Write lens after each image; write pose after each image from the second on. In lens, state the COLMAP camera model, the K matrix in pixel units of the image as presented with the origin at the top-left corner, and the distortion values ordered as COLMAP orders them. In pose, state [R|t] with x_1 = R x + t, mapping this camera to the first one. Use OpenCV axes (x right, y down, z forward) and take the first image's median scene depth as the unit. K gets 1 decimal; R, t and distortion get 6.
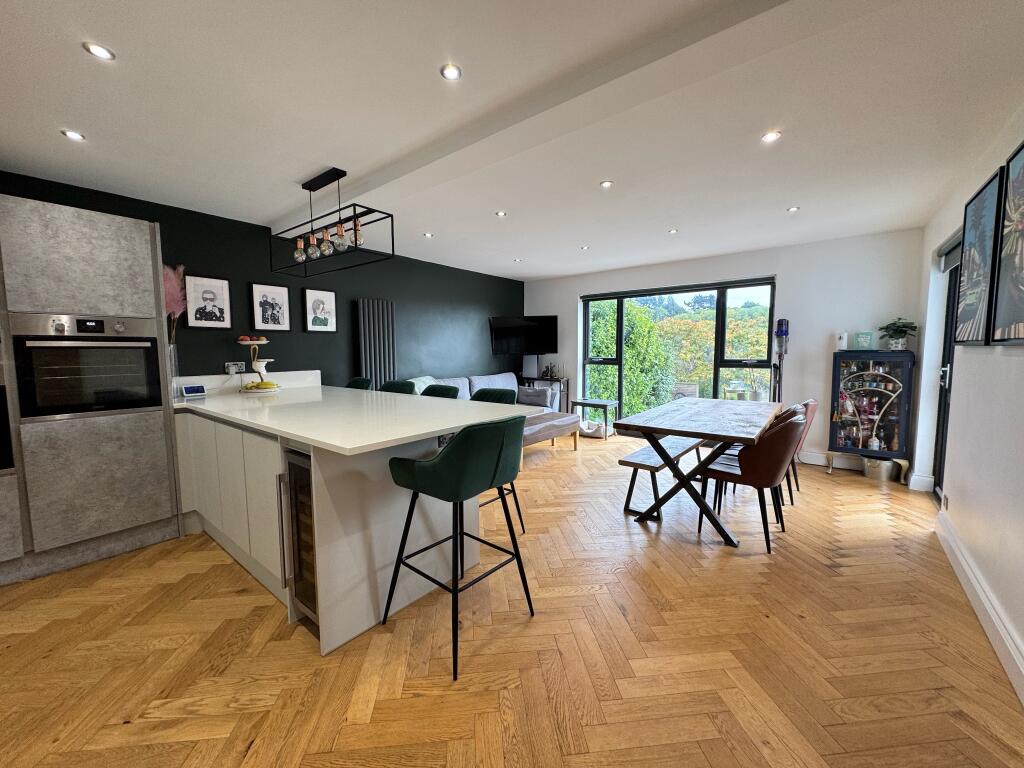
lens RADIAL K [[408.1, 0, 513.5], [0, 408.1, 385.3], [0, 0, 1]] dist [0.001167, 0.000126]
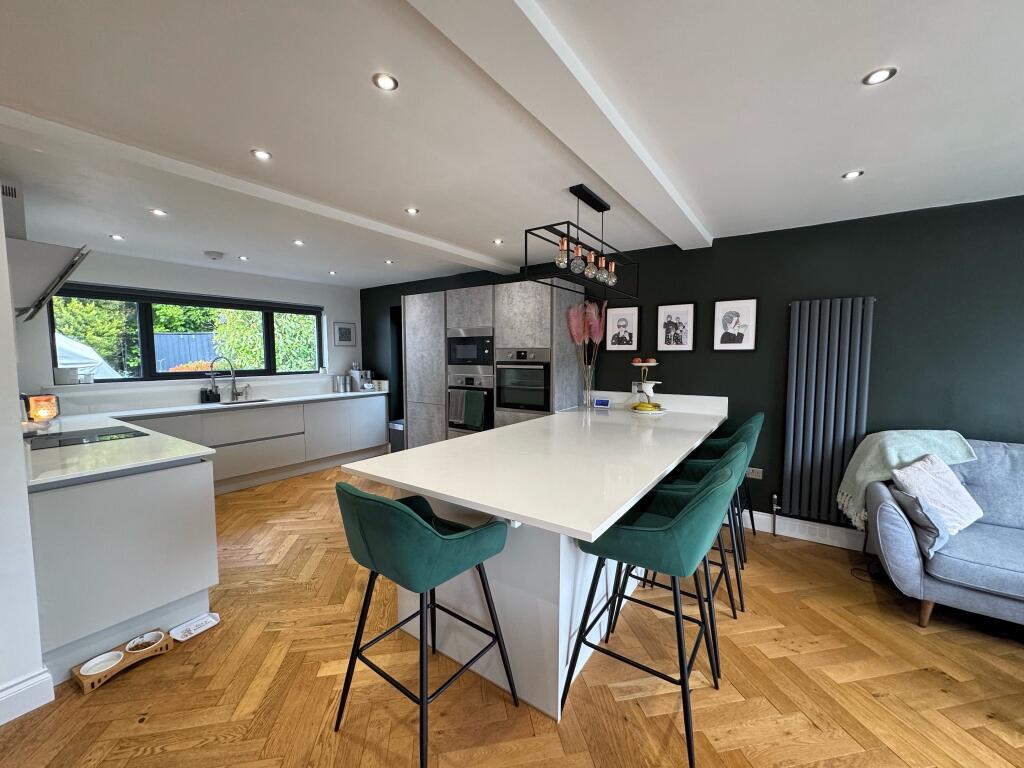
lens RADIAL K [[408.1, 0, 513.2], [0, 408.1, 384.0], [0, 0, 1]] dist [0.001167, 0.000126]
pose [[0.070765, 0.076955, -0.994520, 0.367134], [-0.086817, 0.993711, 0.070715, -0.098146], [0.993708, 0.081337, 0.077001, 0.588456]]
